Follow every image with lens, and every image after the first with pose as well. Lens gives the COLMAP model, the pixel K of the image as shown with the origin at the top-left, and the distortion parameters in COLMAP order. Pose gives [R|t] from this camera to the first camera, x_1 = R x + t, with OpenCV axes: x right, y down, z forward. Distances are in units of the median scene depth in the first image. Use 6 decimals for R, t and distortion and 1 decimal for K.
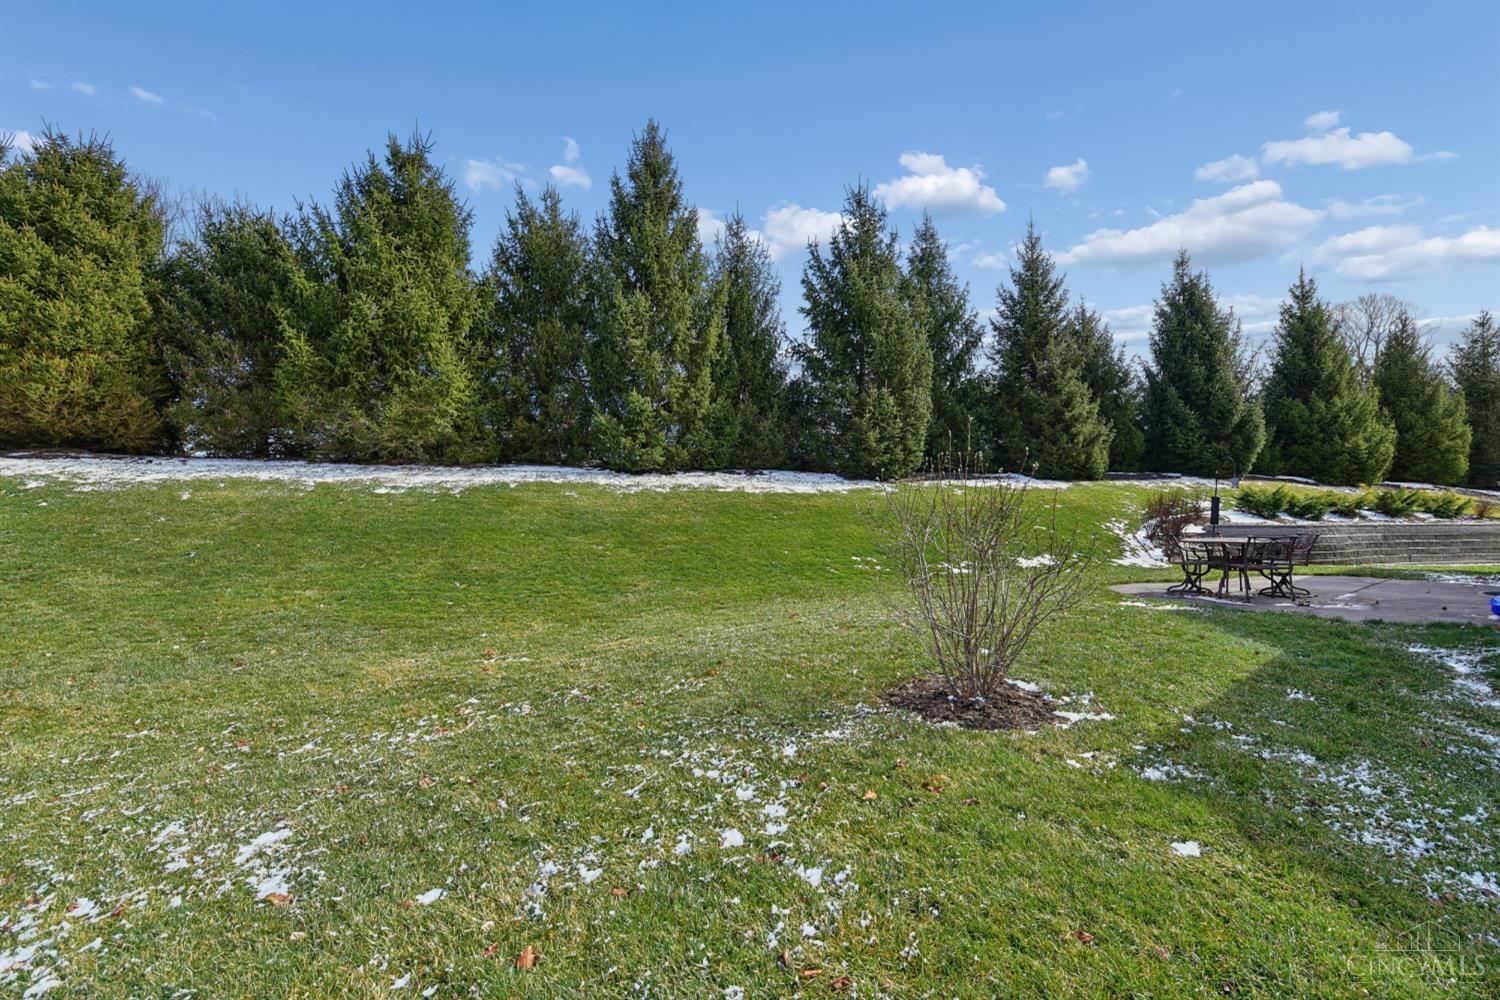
lens RADIAL K [[618.6, 0, 758.4], [0, 618.6, 493.4], [0, 0, 1]] dist [-0.003420, -0.002379]
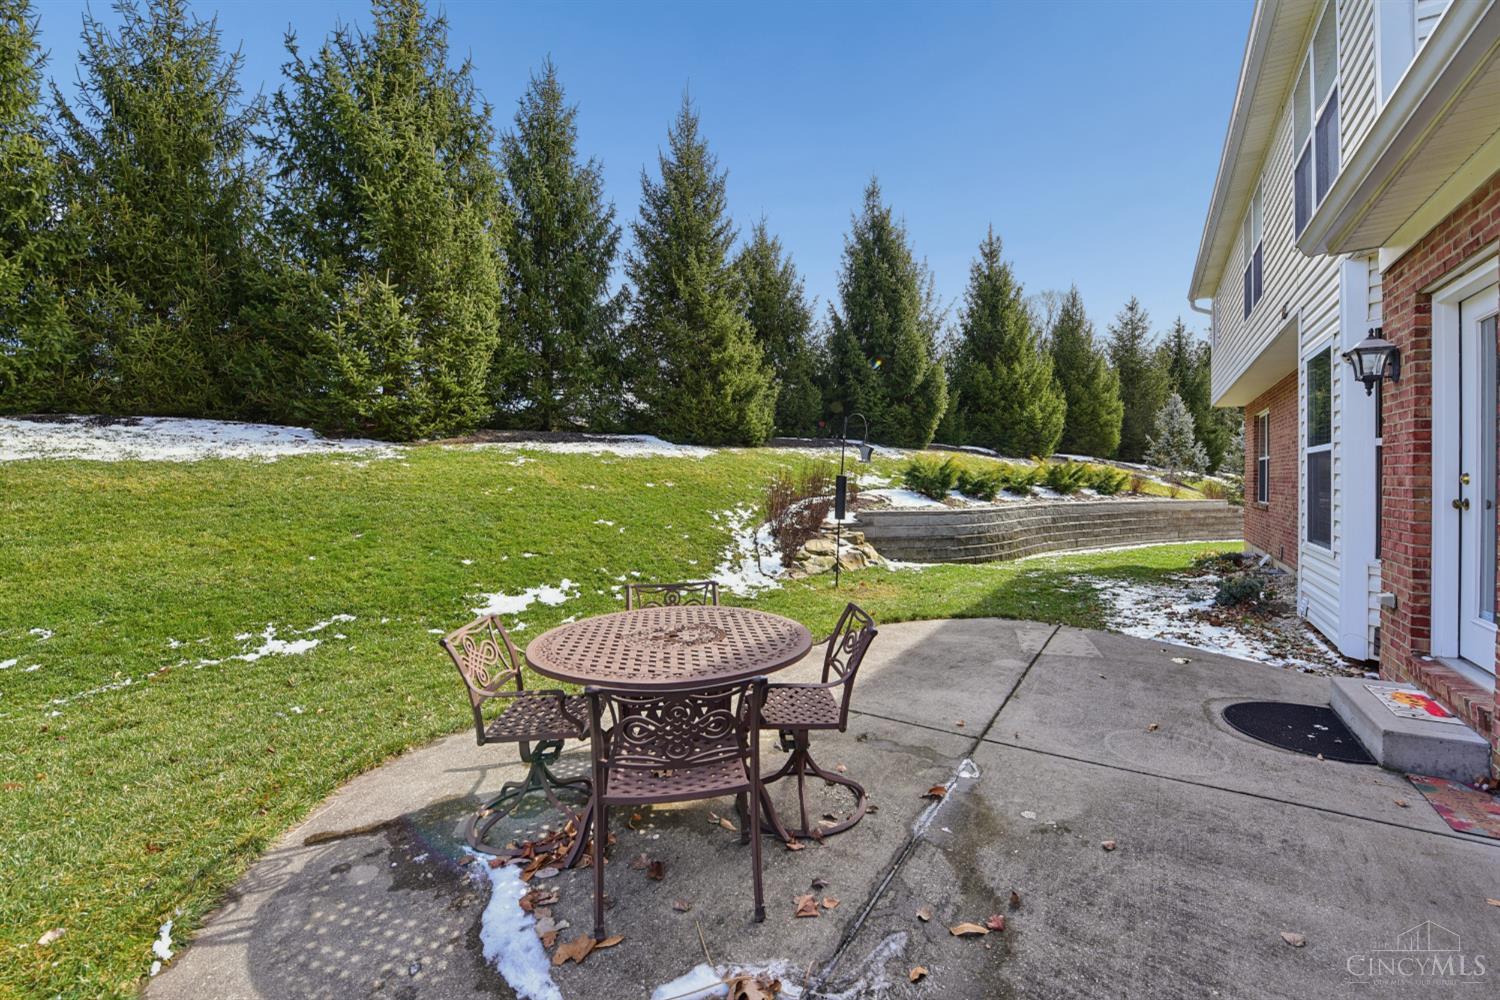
lens RADIAL K [[618.6, 0, 749.3], [0, 618.6, 469.9], [0, 0, 1]] dist [-0.003420, -0.002379]
pose [[0.944735, 0.005930, 0.327783, 0.274258], [-0.012869, 0.999737, 0.019005, -0.007073], [-0.327584, -0.022173, 0.944562, 0.267590]]
